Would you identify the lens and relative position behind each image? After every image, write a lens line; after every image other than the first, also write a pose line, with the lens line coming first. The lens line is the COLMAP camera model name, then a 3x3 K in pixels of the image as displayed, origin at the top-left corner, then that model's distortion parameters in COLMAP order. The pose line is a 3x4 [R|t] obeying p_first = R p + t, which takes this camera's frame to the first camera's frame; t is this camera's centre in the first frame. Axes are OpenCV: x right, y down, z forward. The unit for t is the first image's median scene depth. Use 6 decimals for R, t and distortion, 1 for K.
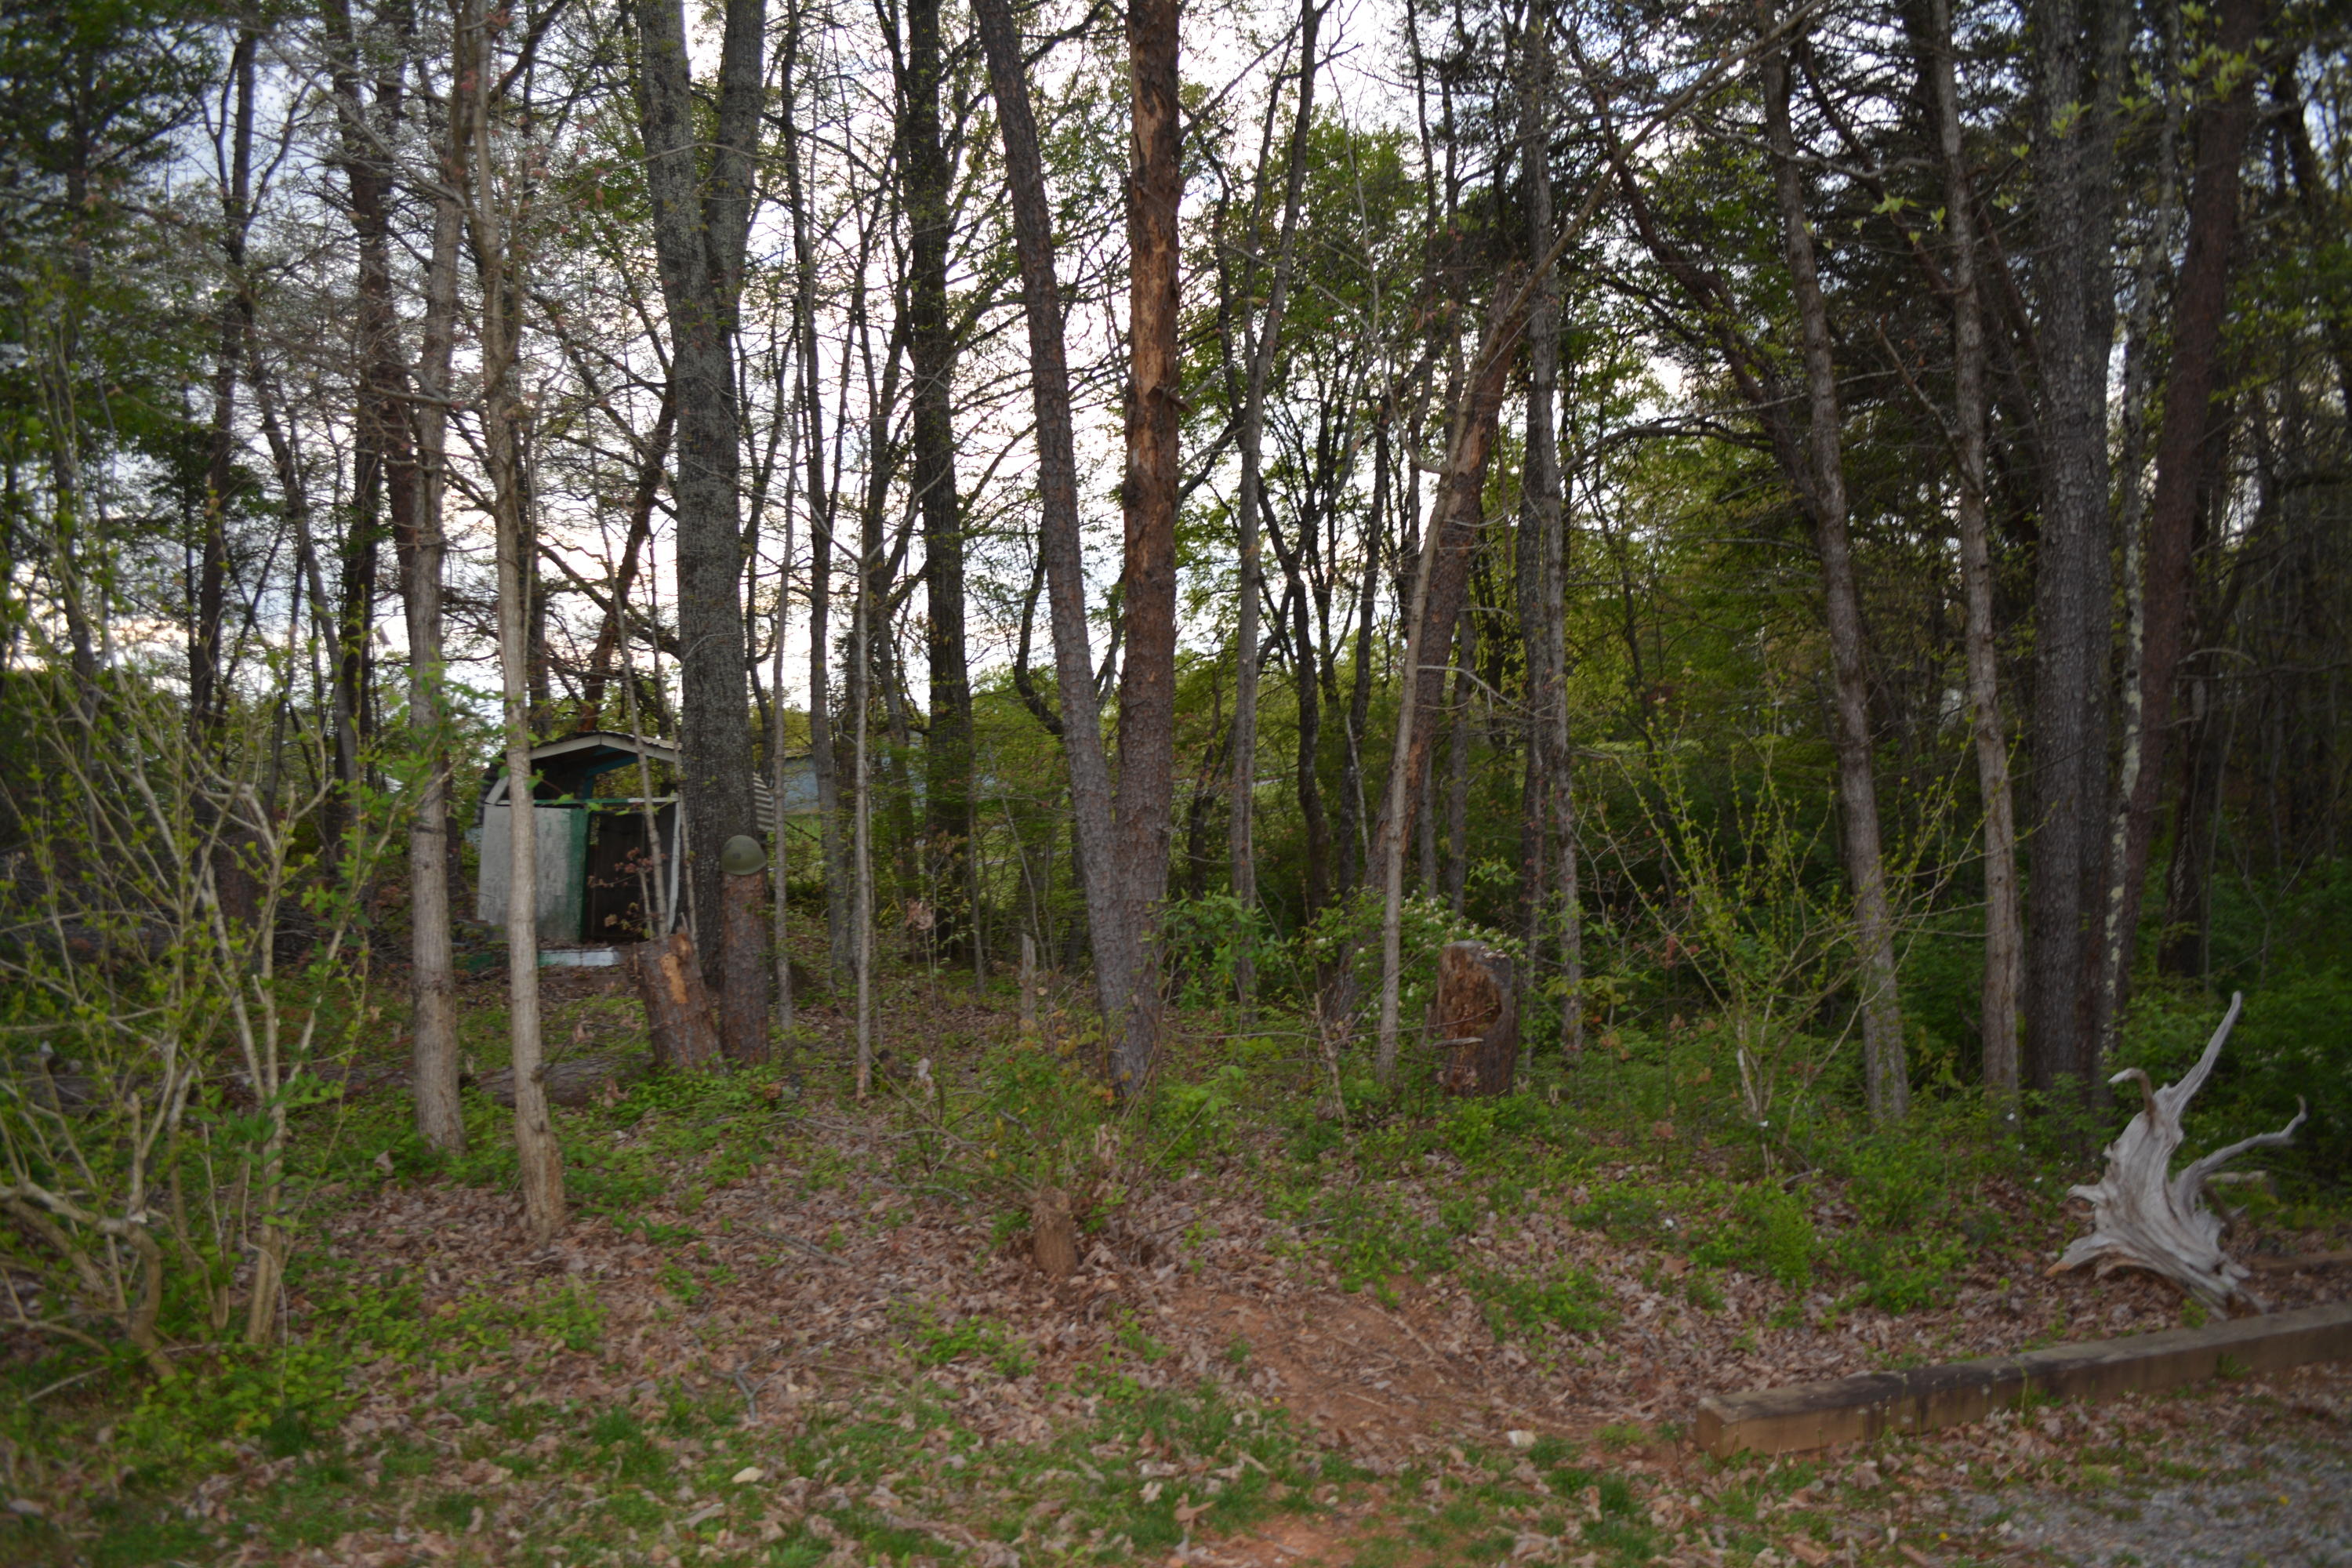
lens RADIAL K [[1842.4, 0, 1184.5], [0, 1842.4, 777.8], [0, 0, 1]] dist [-0.084709, 0.015614]
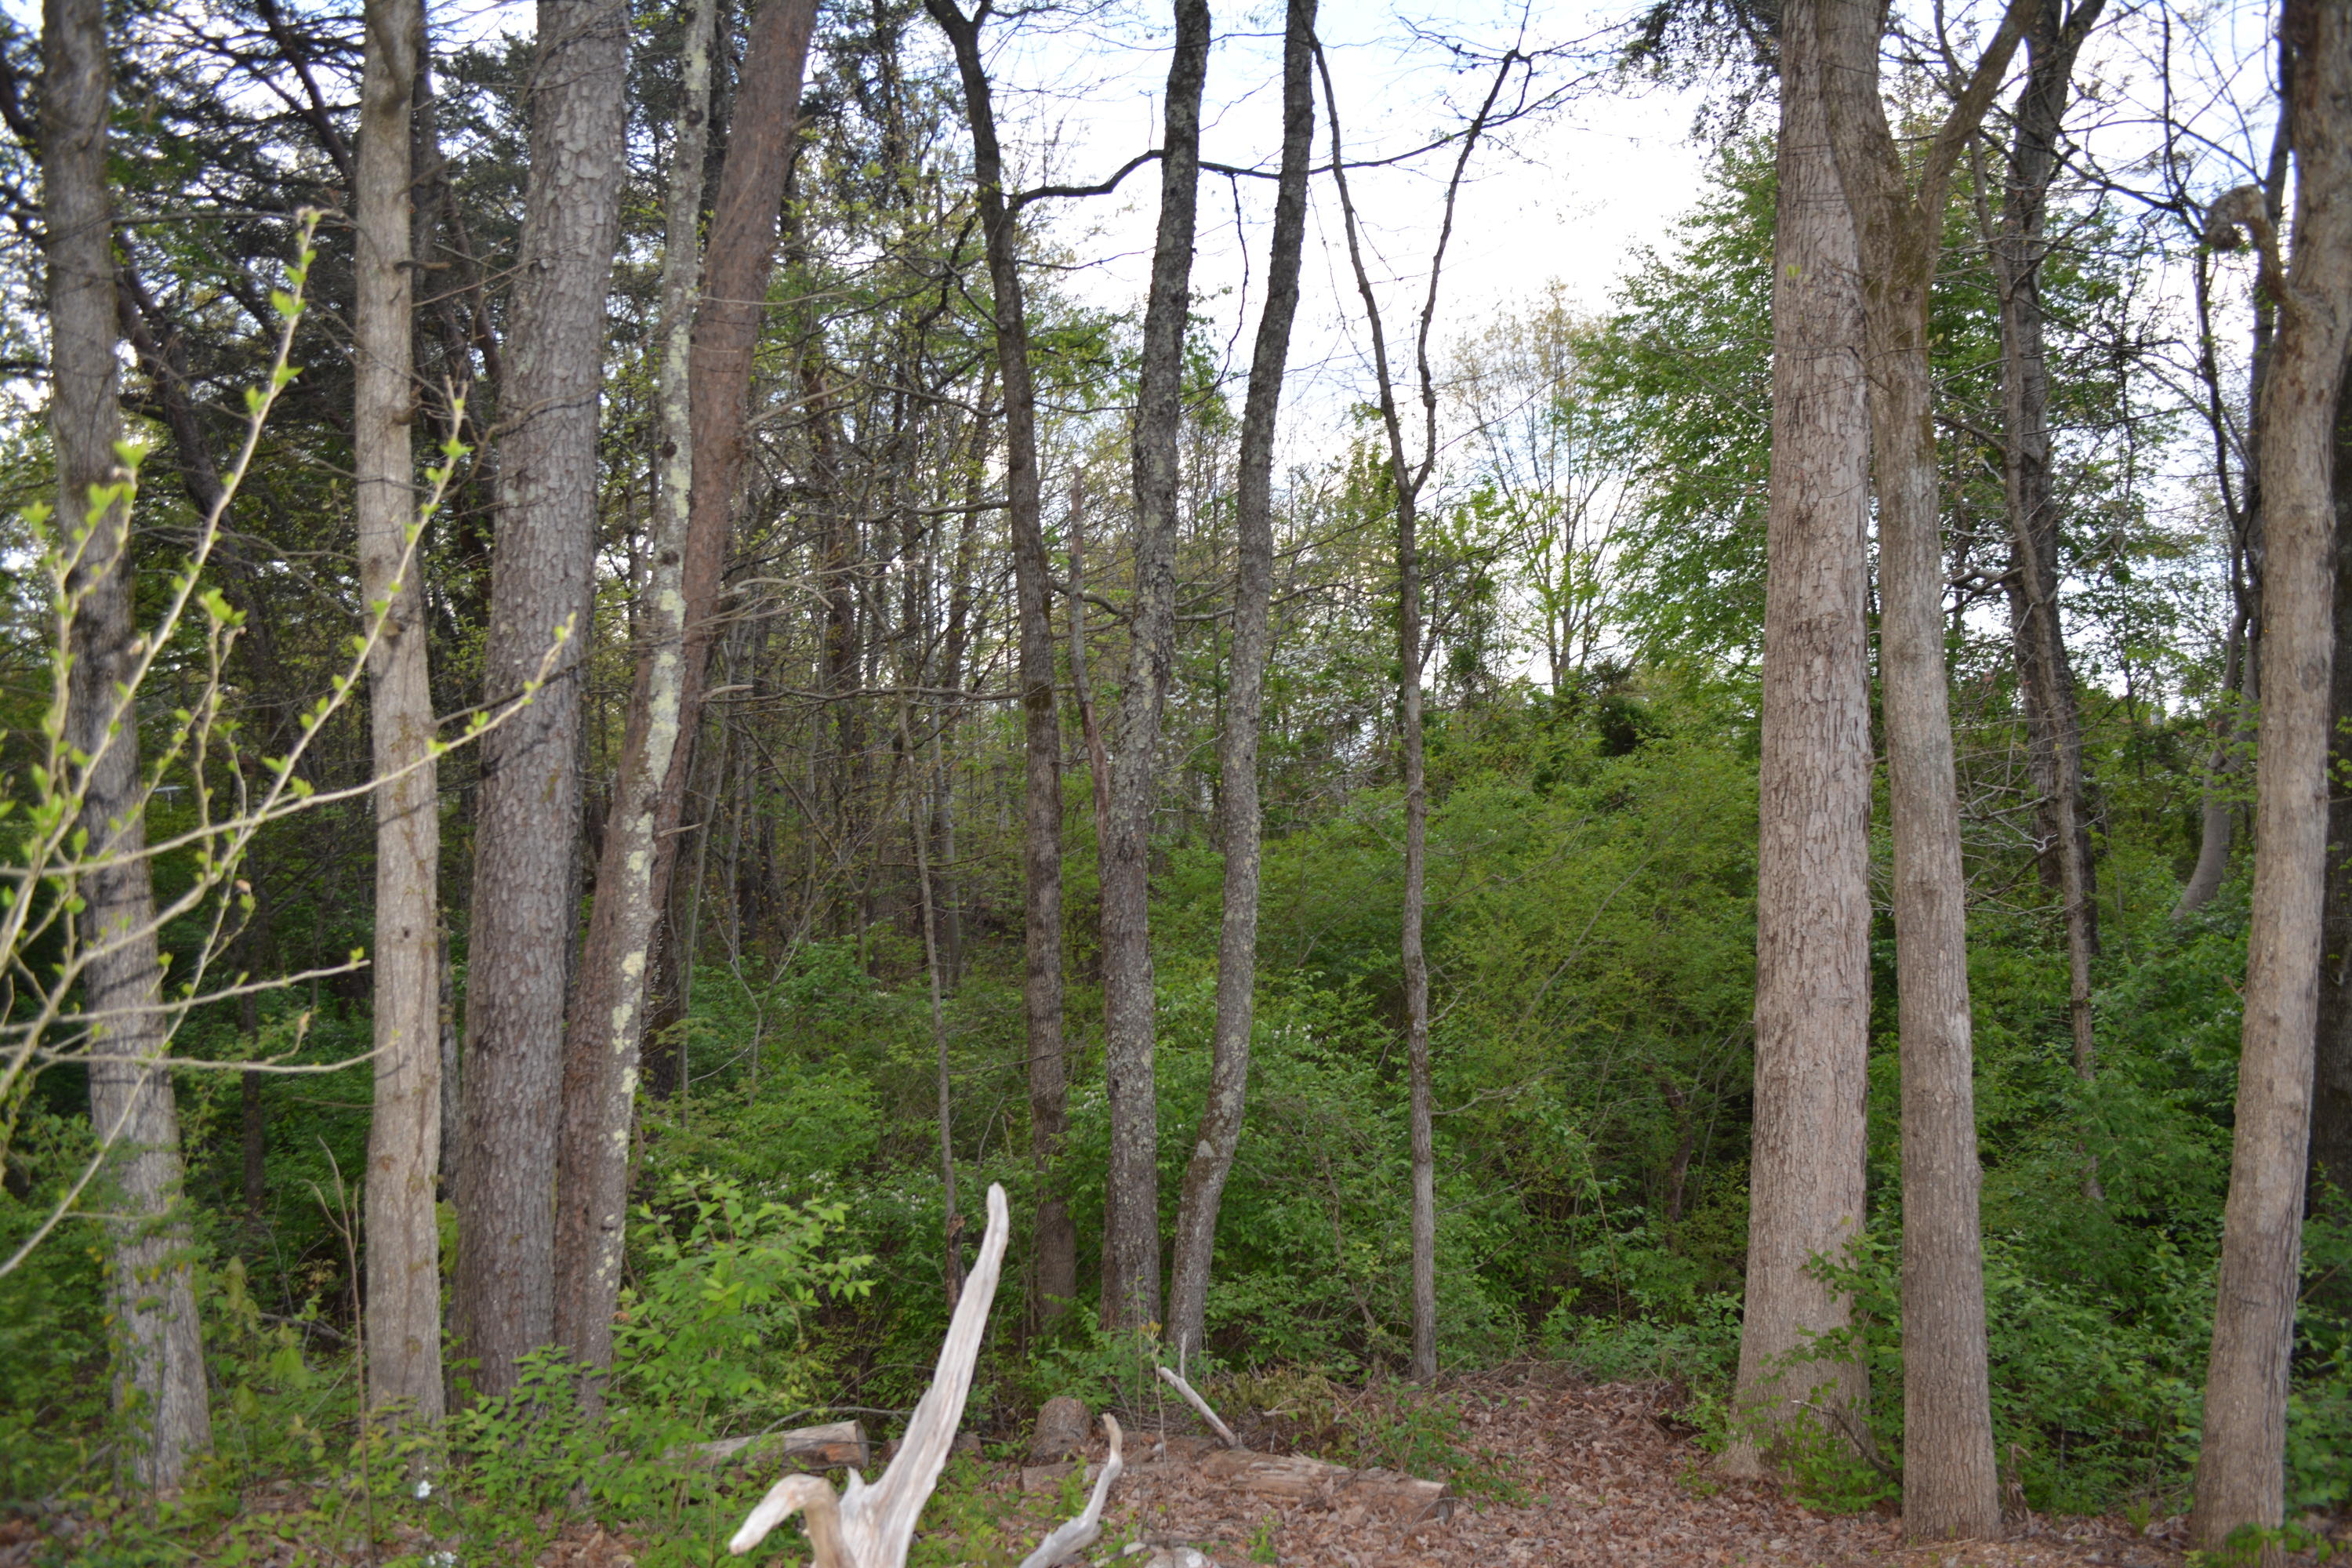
lens RADIAL K [[1842.4, 0, 1189.3], [0, 1842.4, 778.2], [0, 0, 1]] dist [-0.084709, 0.015614]
pose [[0.686937, 0.052837, 0.724794, 0.238254], [-0.010070, 0.997950, -0.063206, 0.041872], [-0.726648, 0.036120, 0.686060, 0.511090]]
